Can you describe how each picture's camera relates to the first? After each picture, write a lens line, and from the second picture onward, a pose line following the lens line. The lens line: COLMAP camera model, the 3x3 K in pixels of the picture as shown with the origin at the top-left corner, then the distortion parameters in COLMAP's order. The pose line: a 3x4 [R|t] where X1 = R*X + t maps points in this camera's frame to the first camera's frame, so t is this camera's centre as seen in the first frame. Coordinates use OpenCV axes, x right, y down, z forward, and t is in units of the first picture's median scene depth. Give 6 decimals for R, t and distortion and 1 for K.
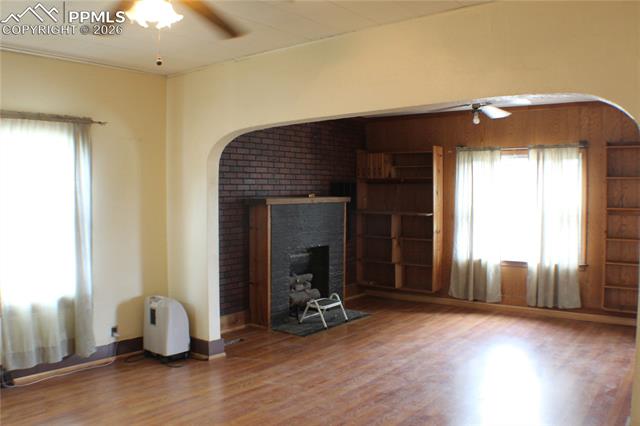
lens RADIAL K [[540.0, 0, 320.0], [0, 540.0, 213.0], [0, 0, 1]] dist [-0.197367, 0.002858]
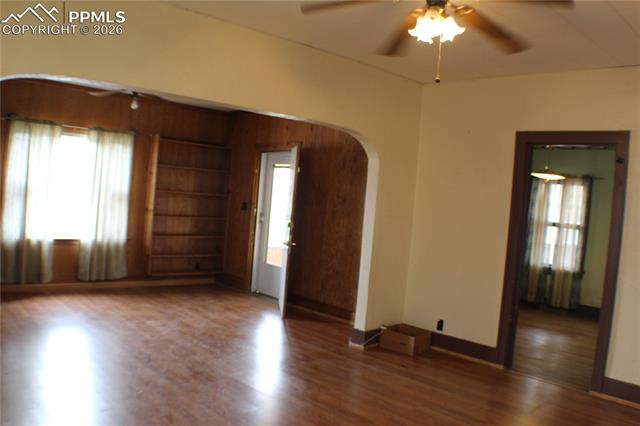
lens RADIAL K [[525.9, 0, 320.0], [0, 525.9, 213.0], [0, 0, 1]] dist [-0.202366, 0.070321]
pose [[0.167214, -0.020668, 0.985704, -0.521365], [-0.051968, 0.998206, 0.029746, -0.011779], [-0.984550, -0.056199, 0.165840, 0.384982]]
